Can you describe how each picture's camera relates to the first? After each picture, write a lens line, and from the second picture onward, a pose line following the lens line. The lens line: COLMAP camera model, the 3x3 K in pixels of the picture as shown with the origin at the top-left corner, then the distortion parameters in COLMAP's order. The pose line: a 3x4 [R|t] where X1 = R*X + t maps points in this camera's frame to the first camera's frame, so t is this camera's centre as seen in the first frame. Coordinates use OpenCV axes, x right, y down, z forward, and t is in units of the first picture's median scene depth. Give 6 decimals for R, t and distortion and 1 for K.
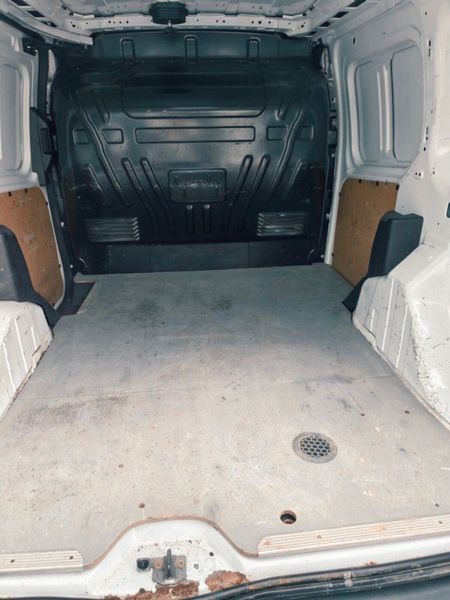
lens RADIAL K [[422.4, 0, 220.2], [0, 422.4, 299.9], [0, 0, 1]] dist [0.016667, -0.031237]
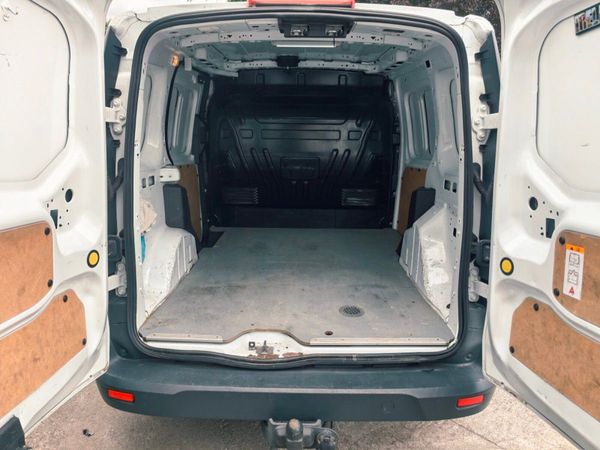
lens RADIAL K [[422.4, 0, 288.2], [0, 422.4, 222.0], [0, 0, 1]] dist [0.016667, -0.031237]
pose [[0.993584, 0.051785, -0.100548, 0.067048], [-0.066763, 0.986148, -0.151837, 0.148939], [0.091292, 0.157576, 0.983278, -0.438270]]
